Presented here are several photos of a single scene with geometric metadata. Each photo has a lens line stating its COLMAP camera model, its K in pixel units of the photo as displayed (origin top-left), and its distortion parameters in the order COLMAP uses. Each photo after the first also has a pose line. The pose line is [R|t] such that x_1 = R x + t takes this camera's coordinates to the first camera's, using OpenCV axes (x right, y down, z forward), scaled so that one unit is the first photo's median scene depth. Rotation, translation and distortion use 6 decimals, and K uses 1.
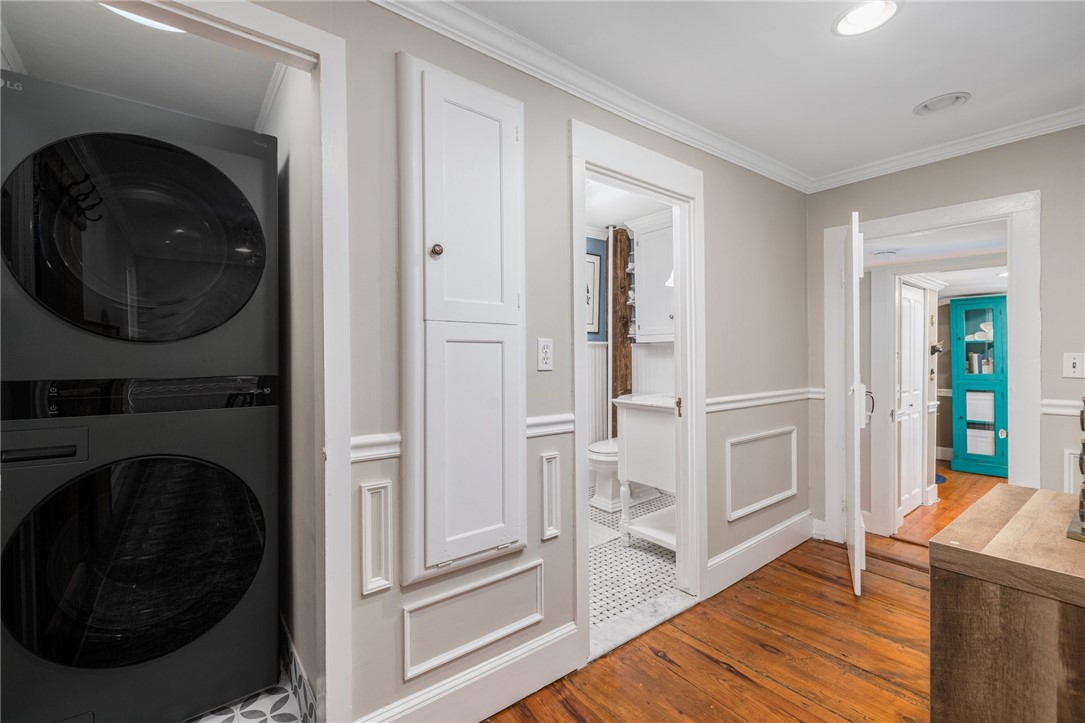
lens RADIAL K [[461.2, 0, 545.0], [0, 461.2, 362.2], [0, 0, 1]] dist [-0.000179, 0.000129]
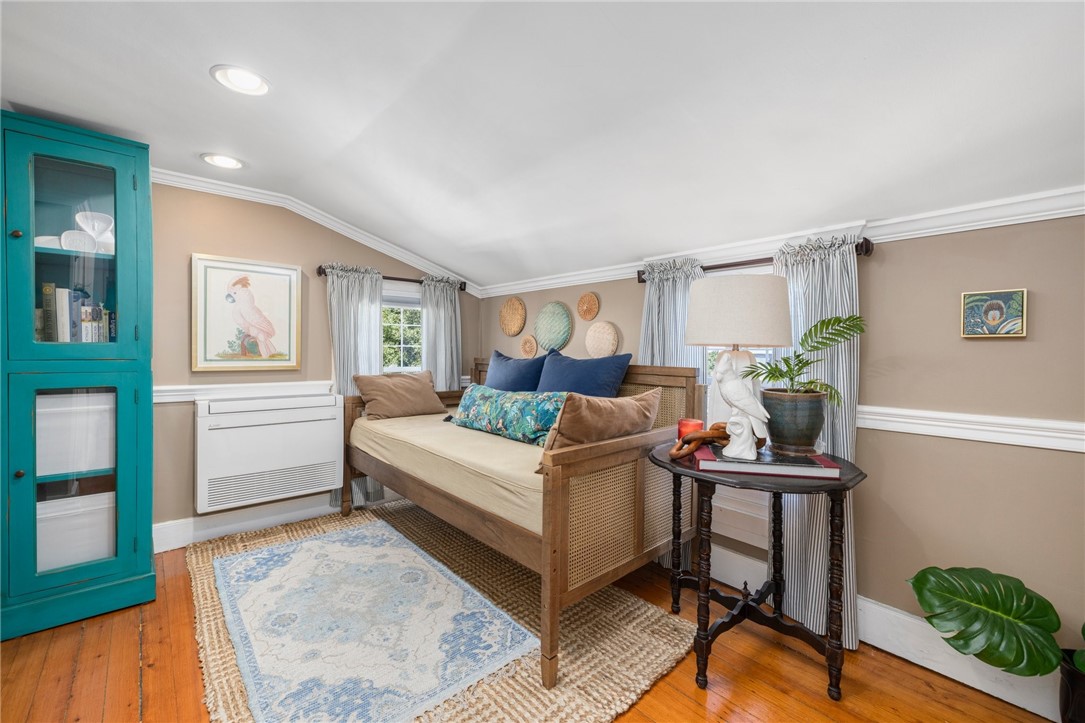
lens RADIAL K [[461.2, 0, 516.1], [0, 461.2, 354.3], [0, 0, 1]] dist [-0.000179, 0.000129]
pose [[-0.007476, 0.008397, 0.999937, 0.583901], [-0.002925, 0.999960, -0.008419, 0.036411], [-0.999968, -0.002988, -0.007452, 0.664084]]
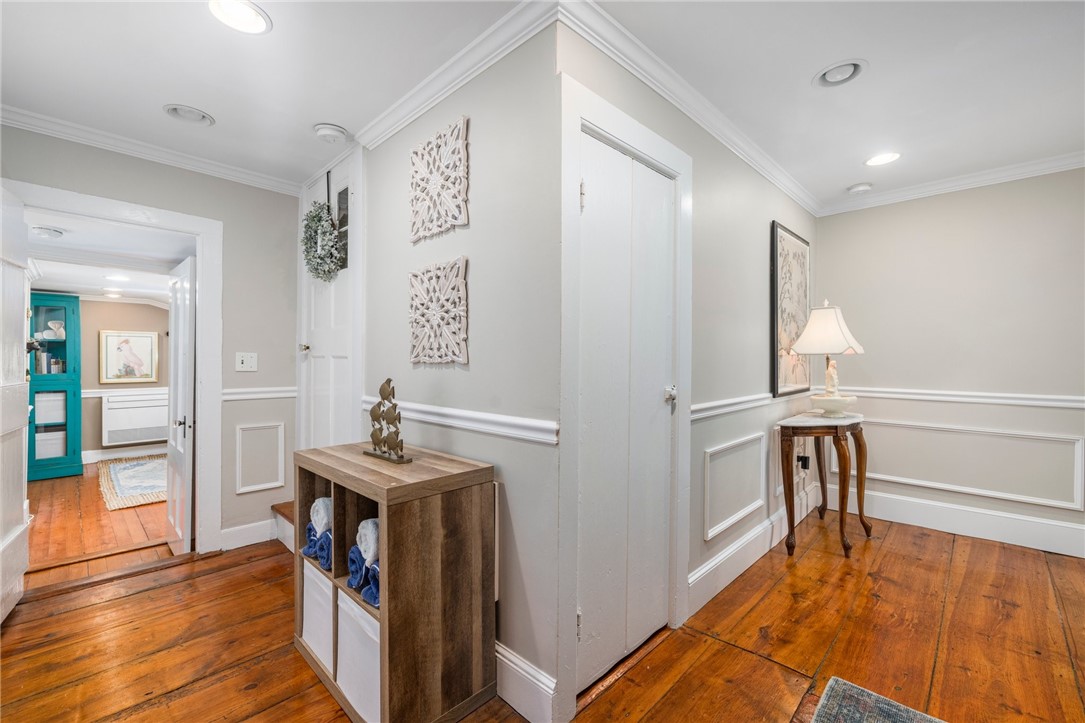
lens RADIAL K [[461.2, 0, 511.3], [0, 461.2, 359.5], [0, 0, 1]] dist [-0.000179, 0.000129]
pose [[-0.090440, 0.007143, 0.995876, -0.098372], [0.001251, 0.999974, -0.007058, 0.003471], [-0.995901, 0.000608, -0.090447, 0.134494]]
